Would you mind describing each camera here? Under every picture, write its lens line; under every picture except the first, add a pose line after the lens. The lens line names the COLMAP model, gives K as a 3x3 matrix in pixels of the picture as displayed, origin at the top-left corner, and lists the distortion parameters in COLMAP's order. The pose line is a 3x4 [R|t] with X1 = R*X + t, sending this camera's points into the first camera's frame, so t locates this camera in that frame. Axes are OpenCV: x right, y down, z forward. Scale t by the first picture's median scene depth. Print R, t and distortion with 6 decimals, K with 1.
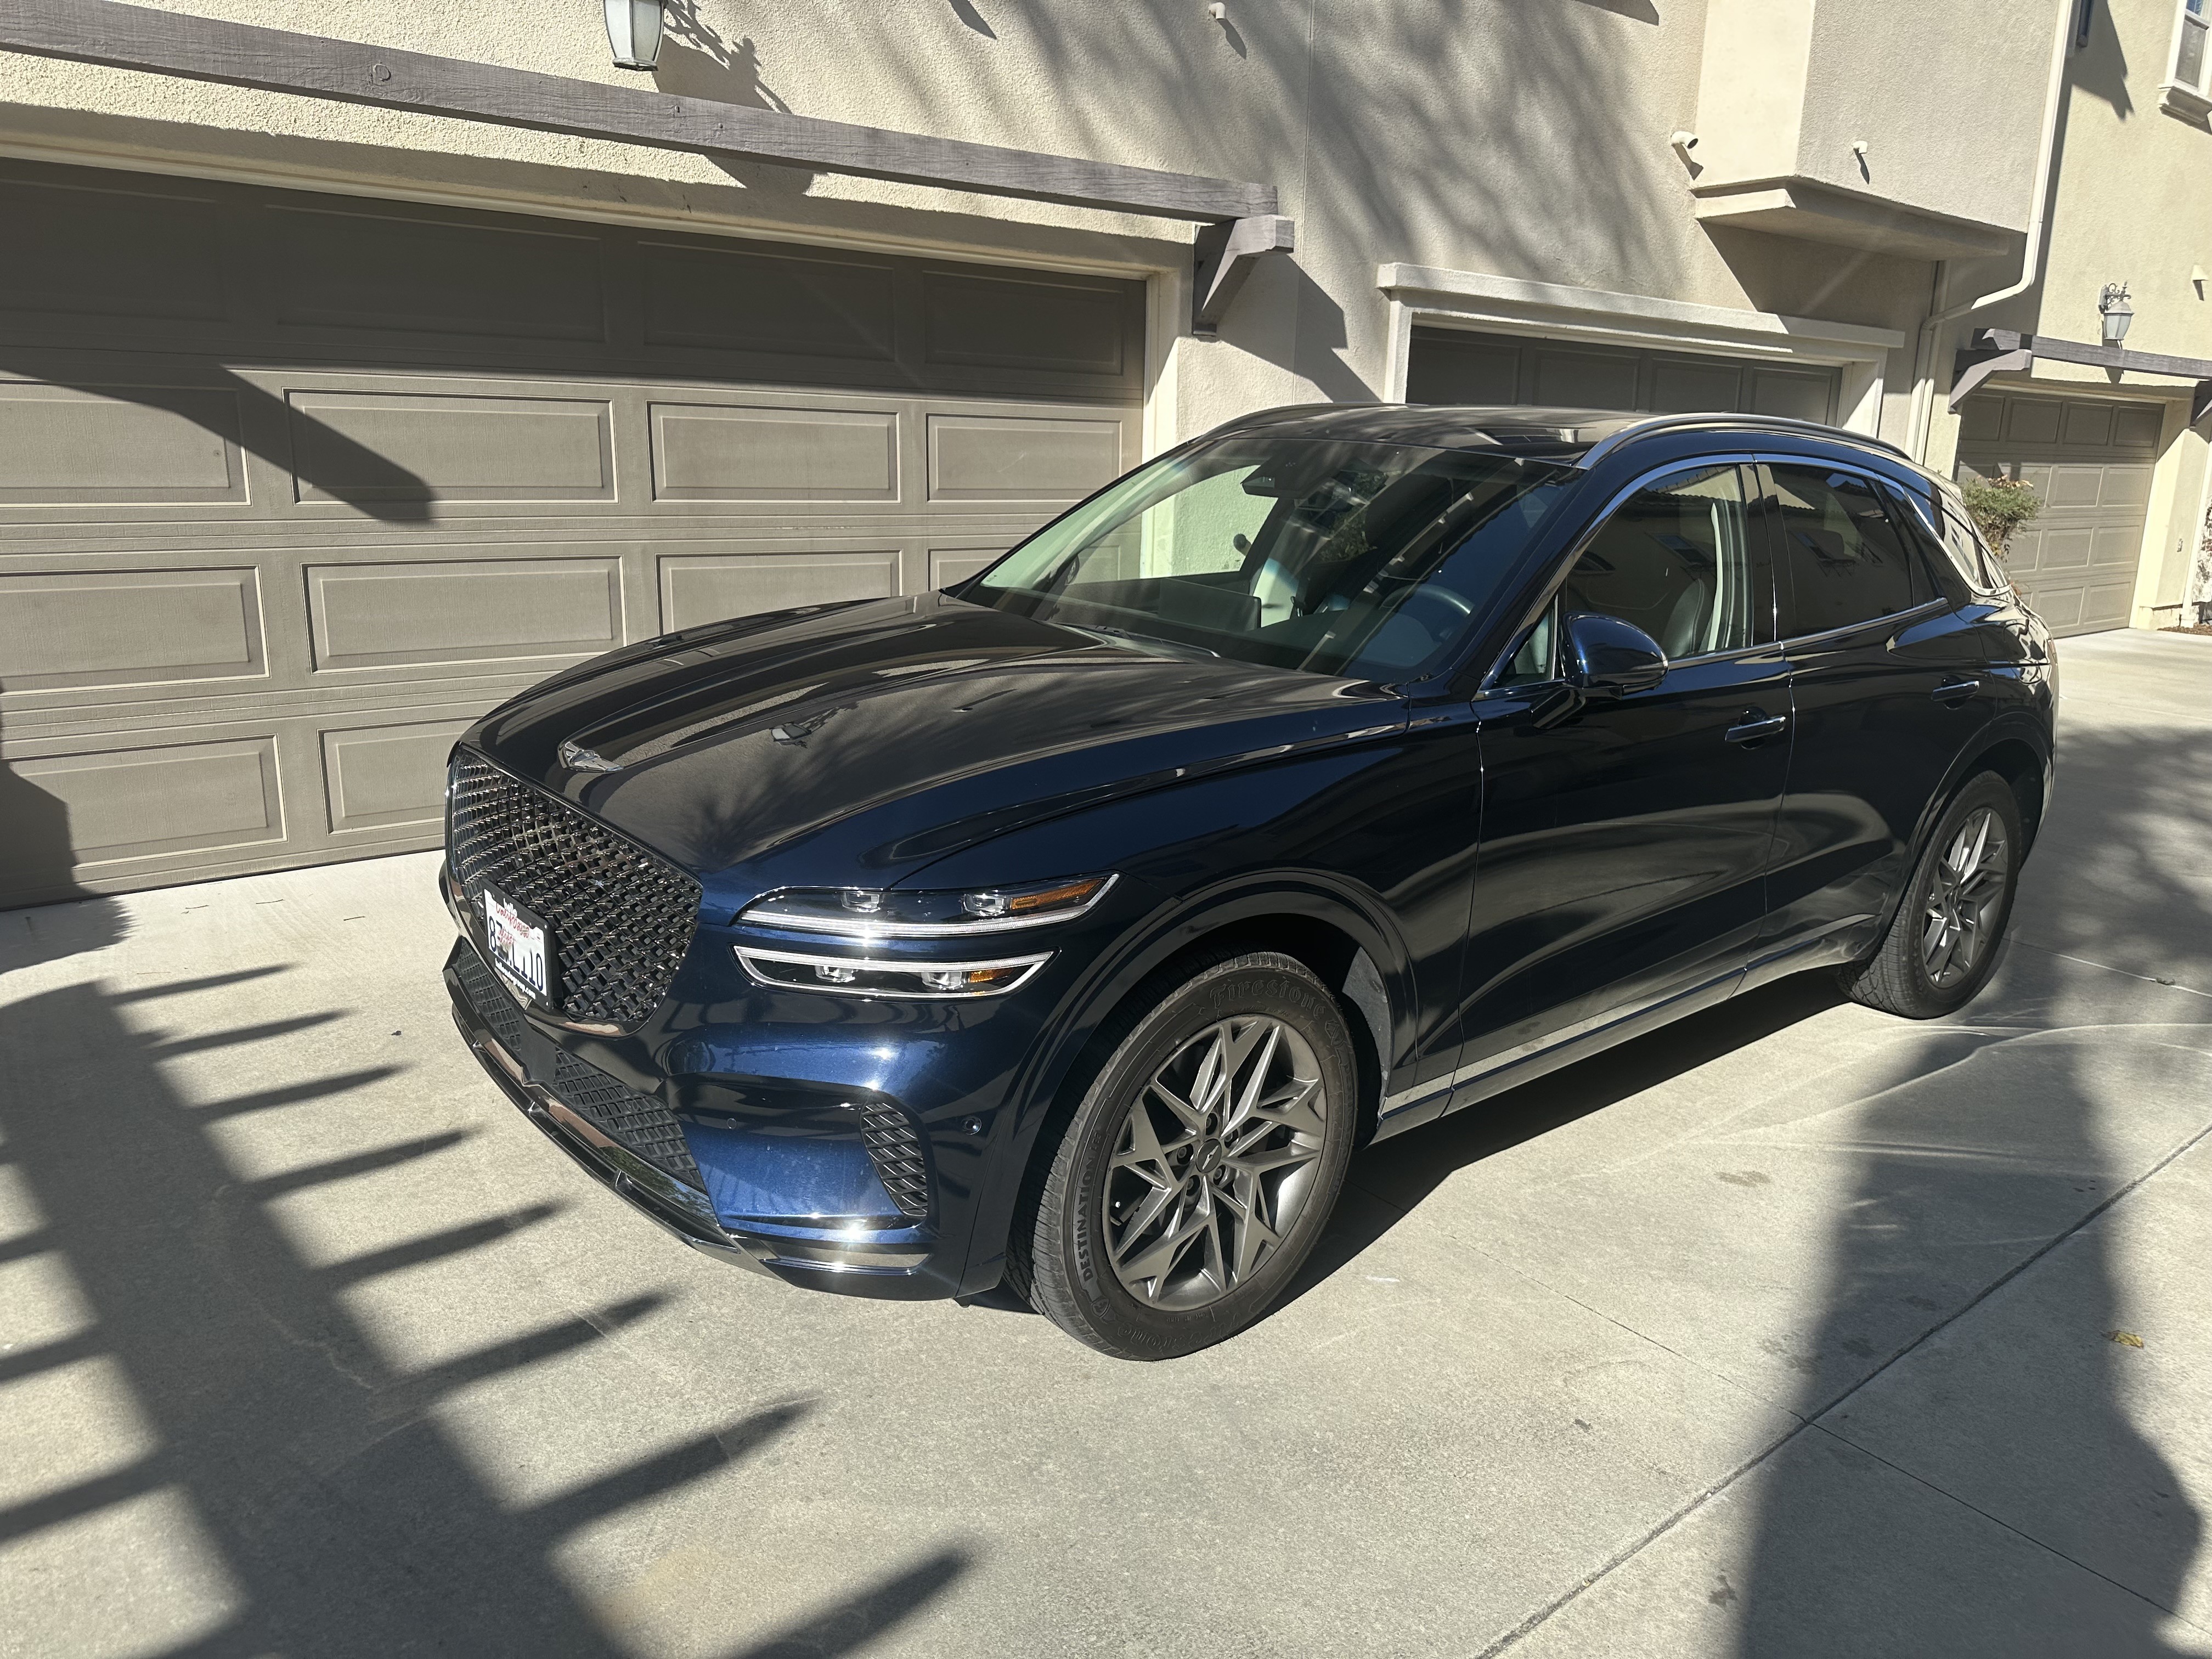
lens RADIAL K [[1568.5, 0, 1102.9], [0, 1568.5, 827.7], [0, 0, 1]] dist [0.005875, -0.016880]
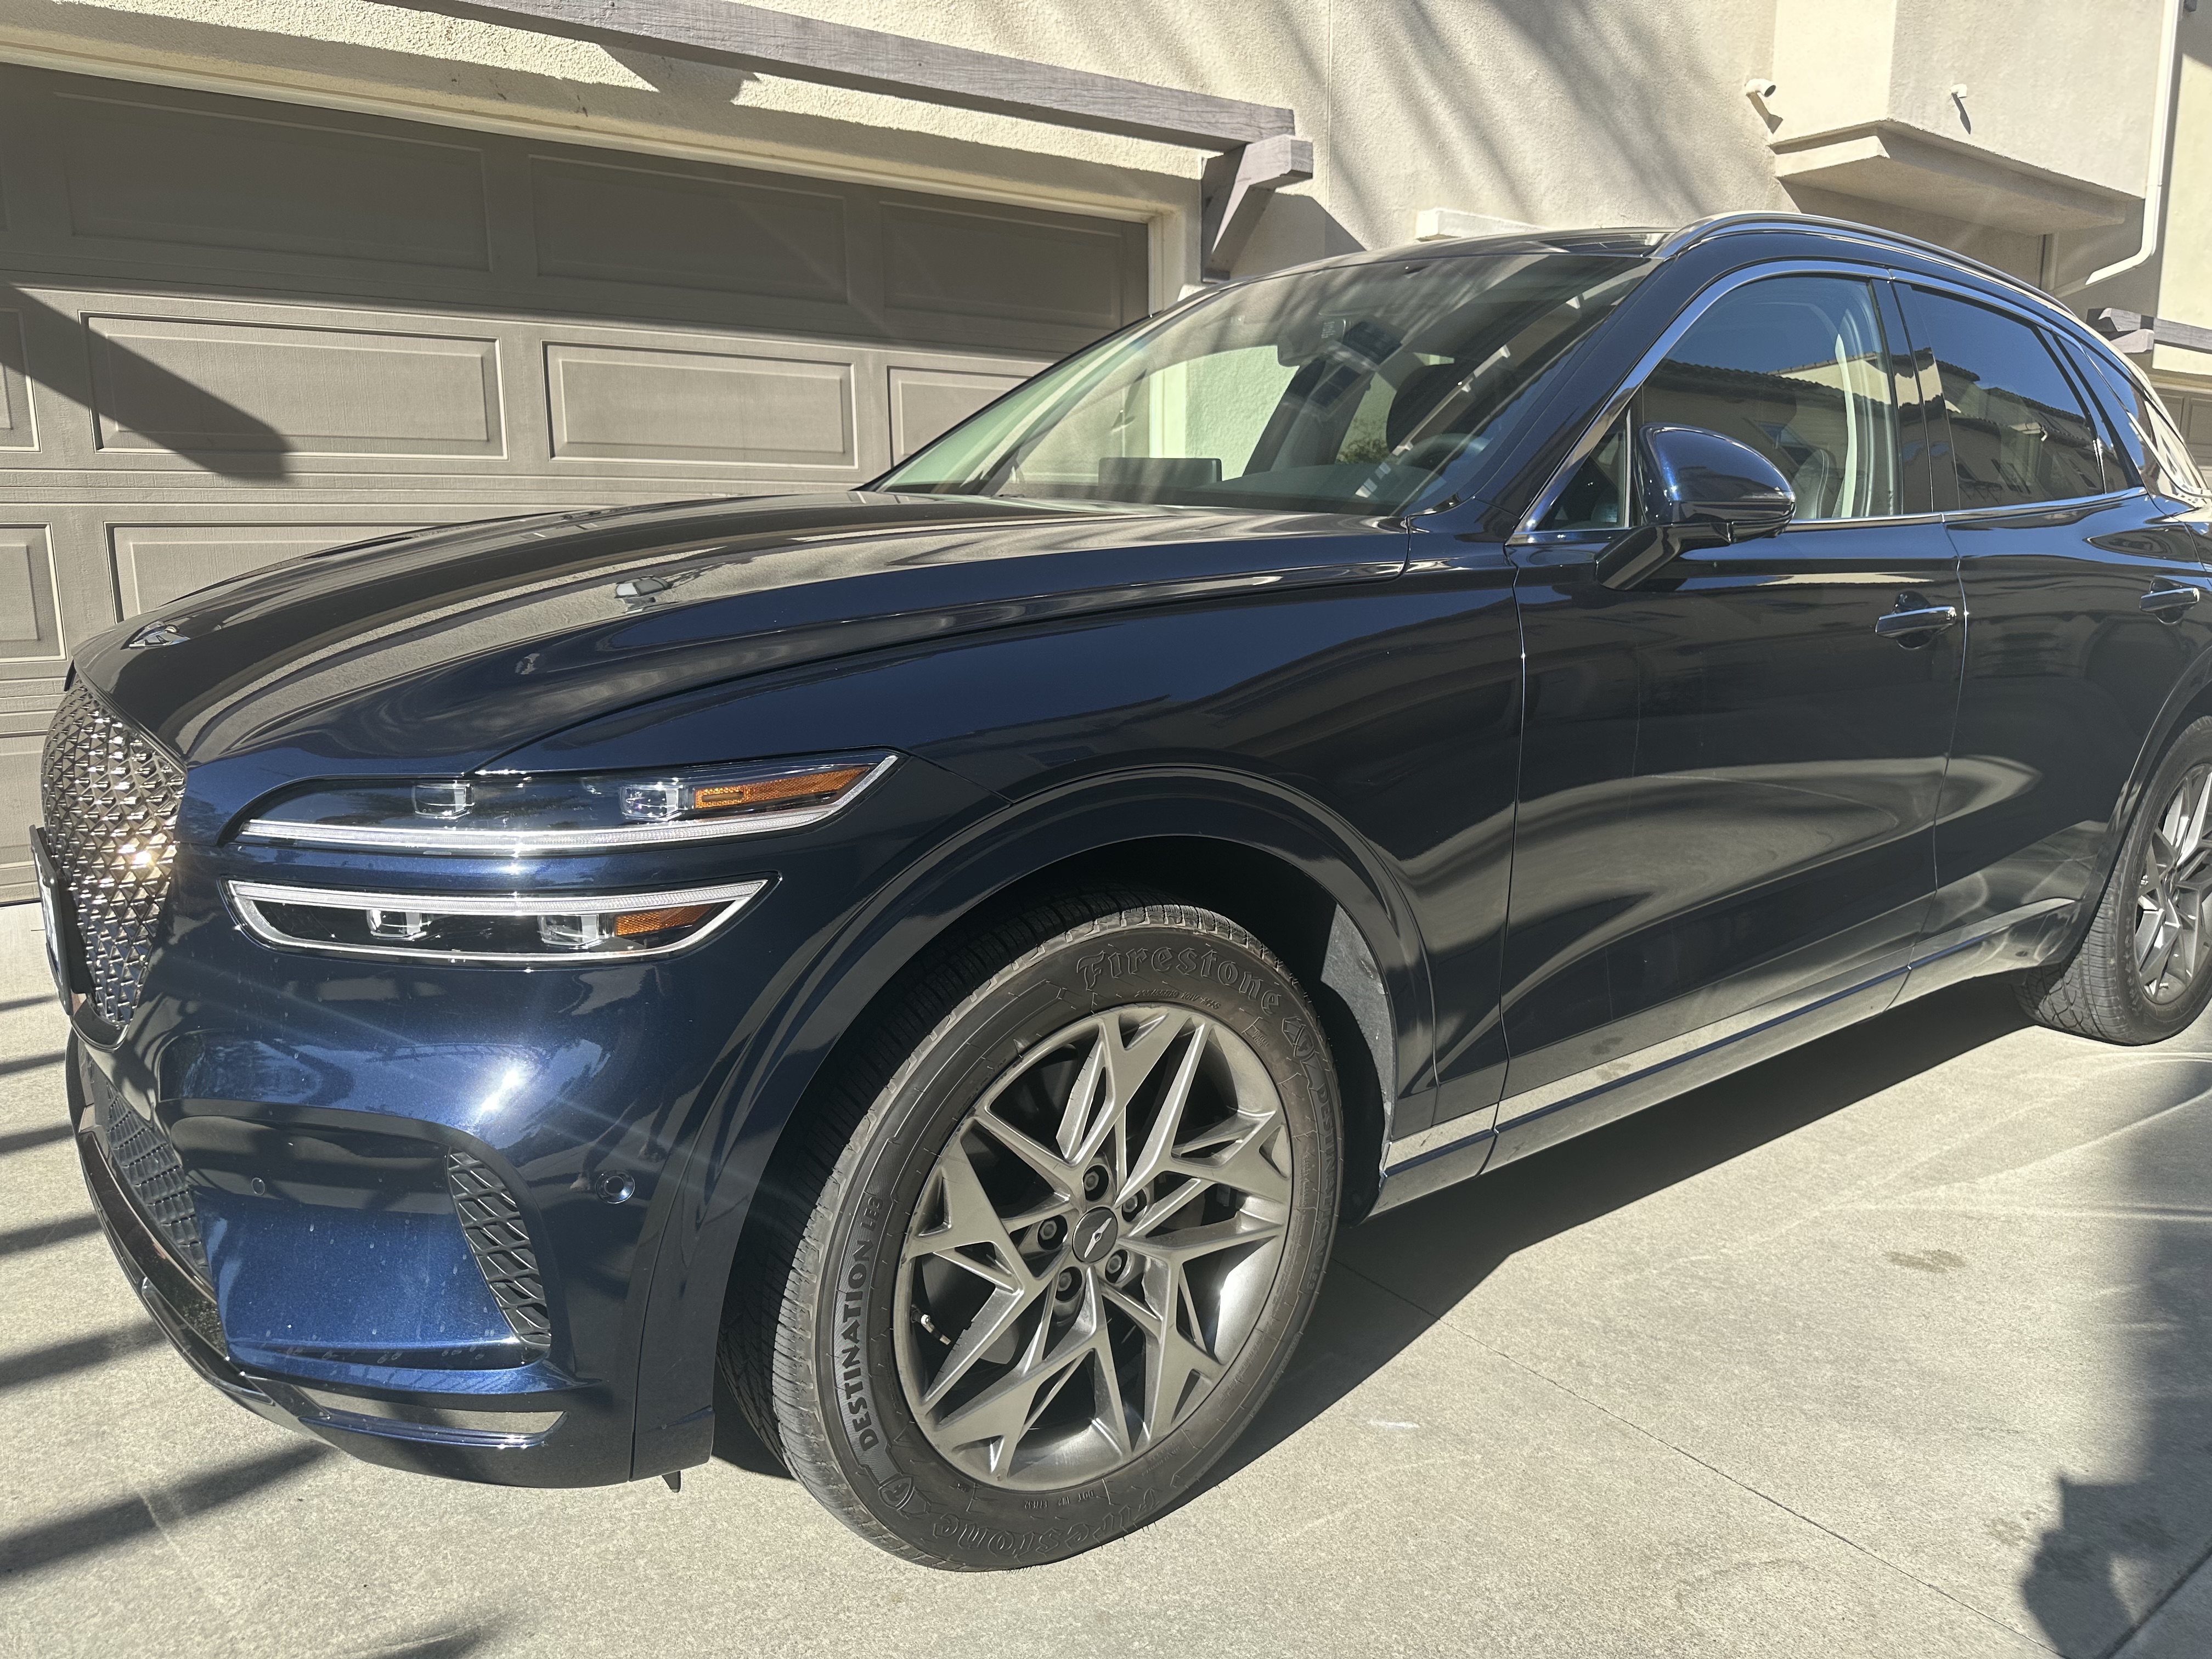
lens RADIAL K [[1568.5, 0, 1125.1], [0, 1568.5, 827.8], [0, 0, 1]] dist [0.005875, -0.016880]
pose [[0.999222, -0.017144, -0.035515, 0.073715], [0.015428, 0.998726, -0.048043, 0.054203], [0.036293, 0.047458, 0.998214, 0.258339]]
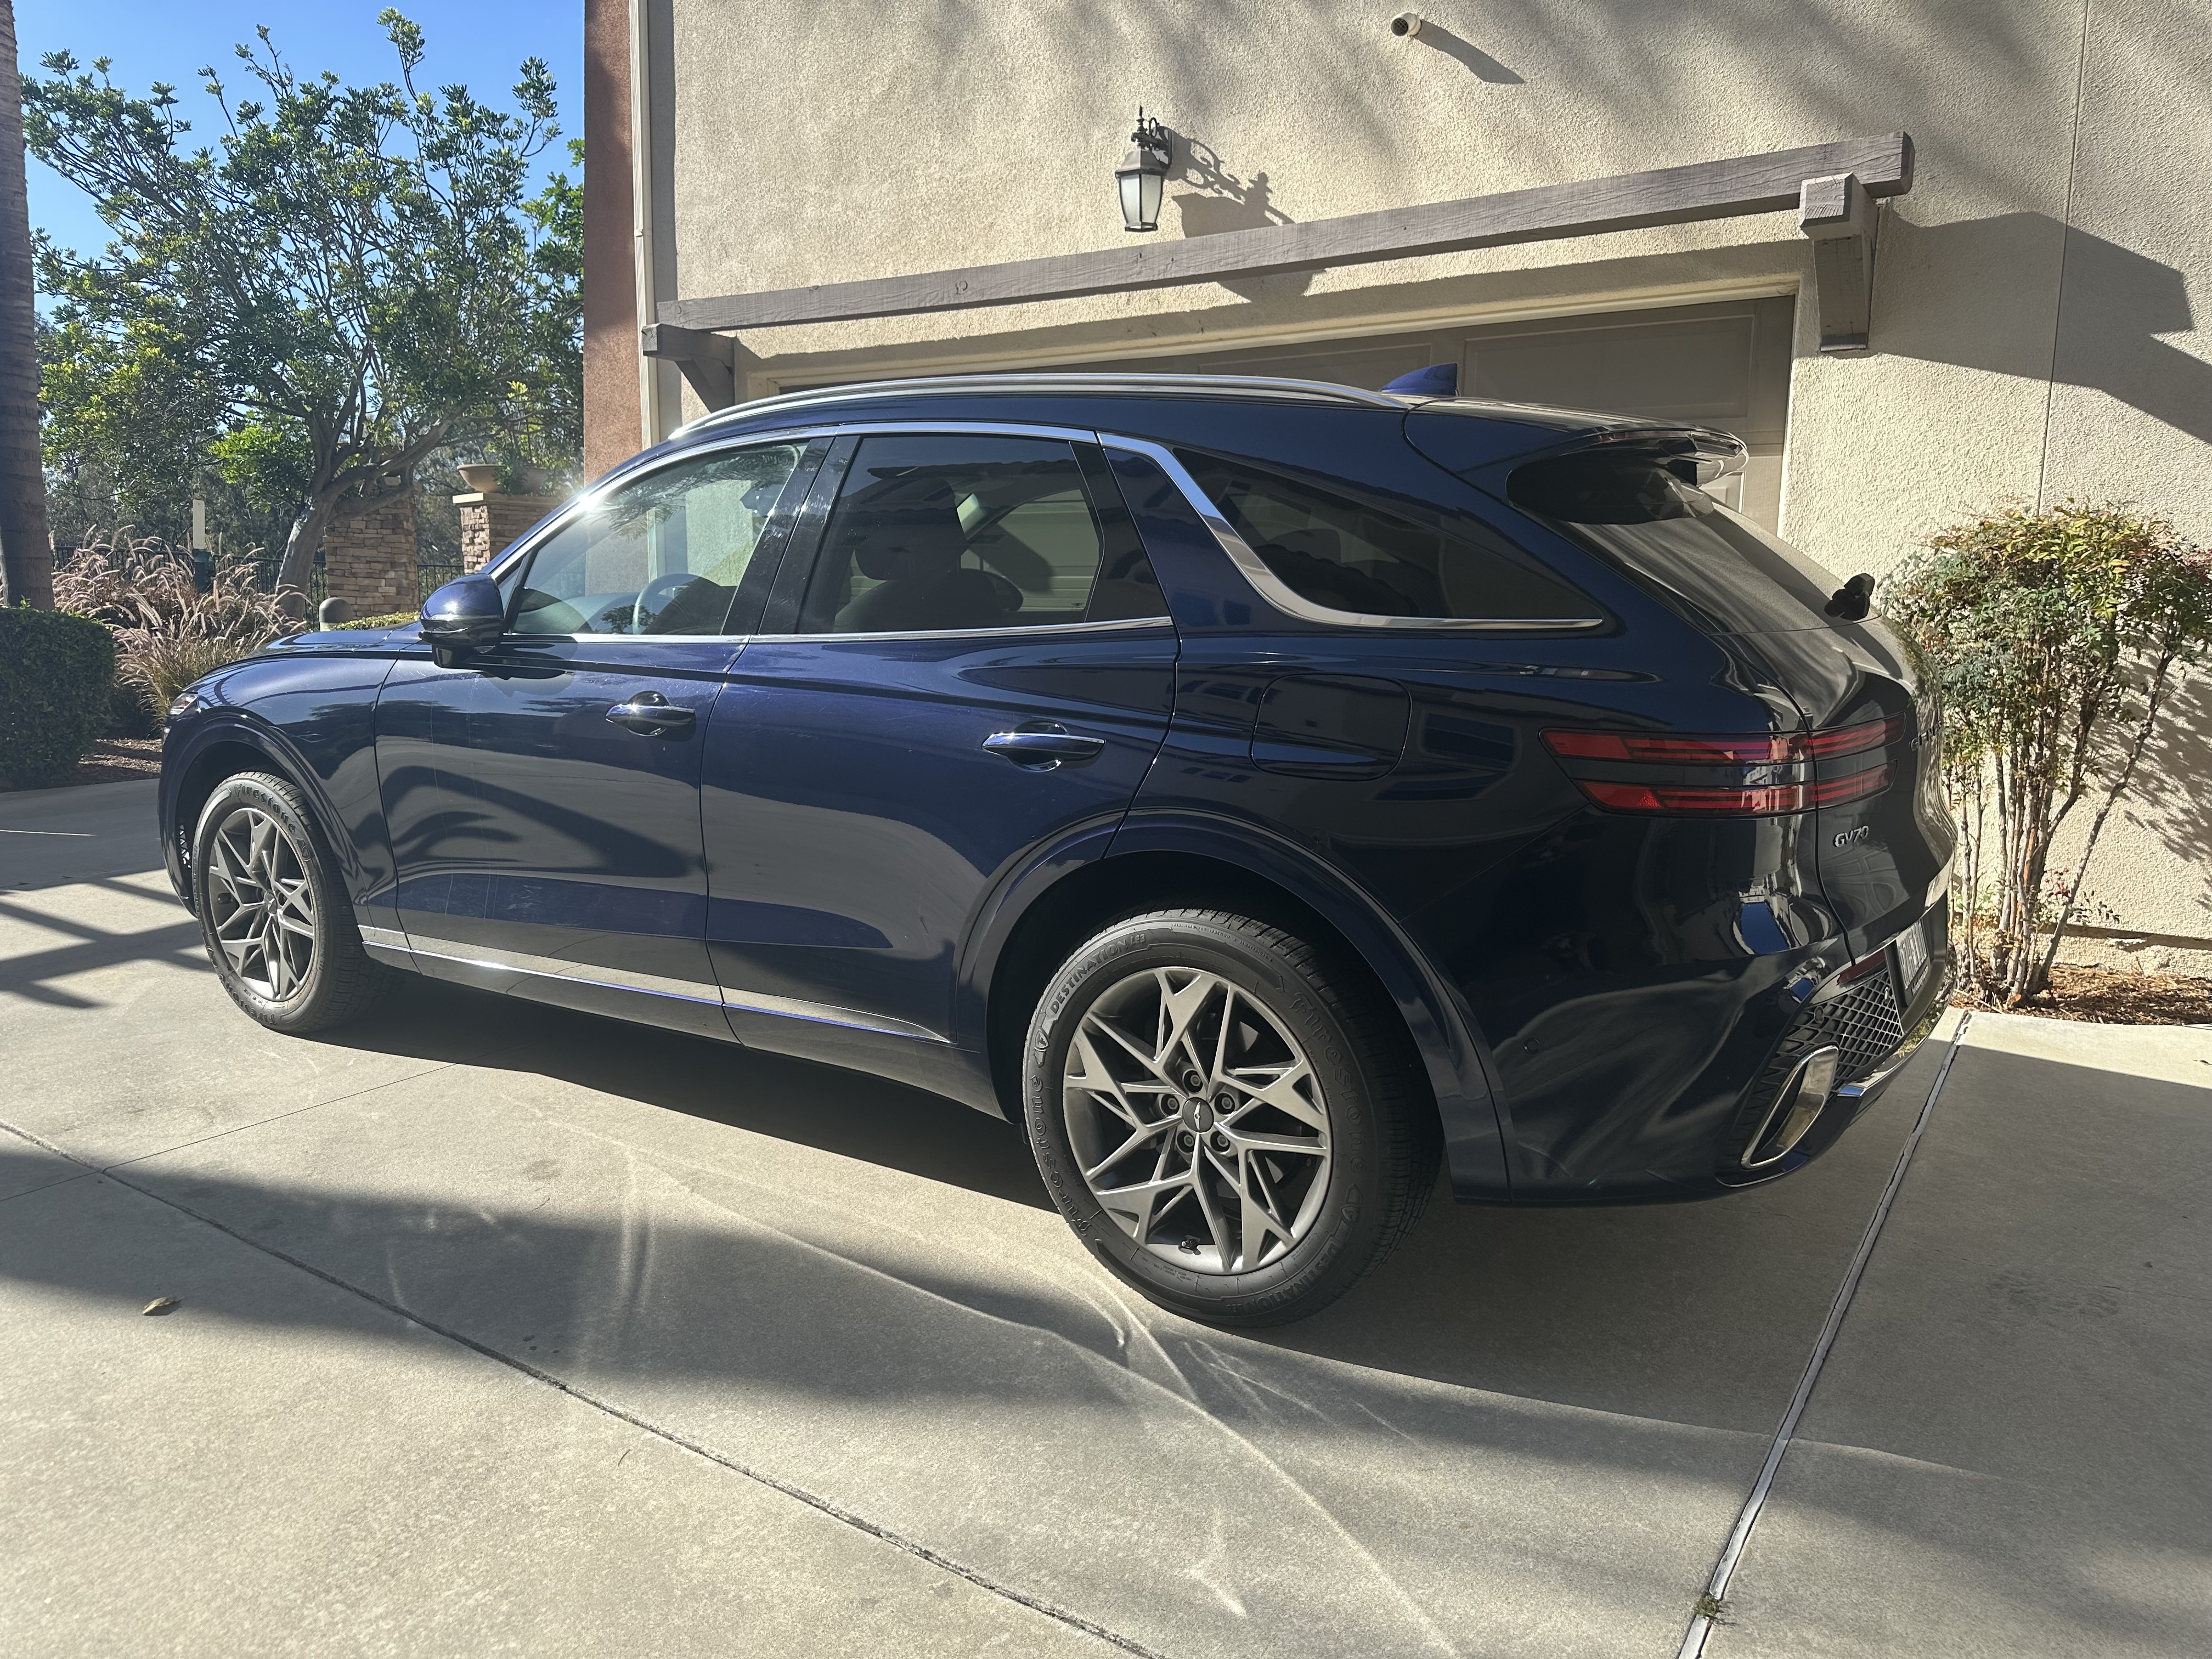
lens RADIAL K [[1568.5, 0, 1095.5], [0, 1568.5, 862.8], [0, 0, 1]] dist [0.005875, -0.016880]
pose [[0.285137, 0.139752, -0.948244, 1.287228], [-0.226348, 0.971150, 0.075065, -0.103036], [0.931377, 0.193229, 0.308543, 0.904976]]
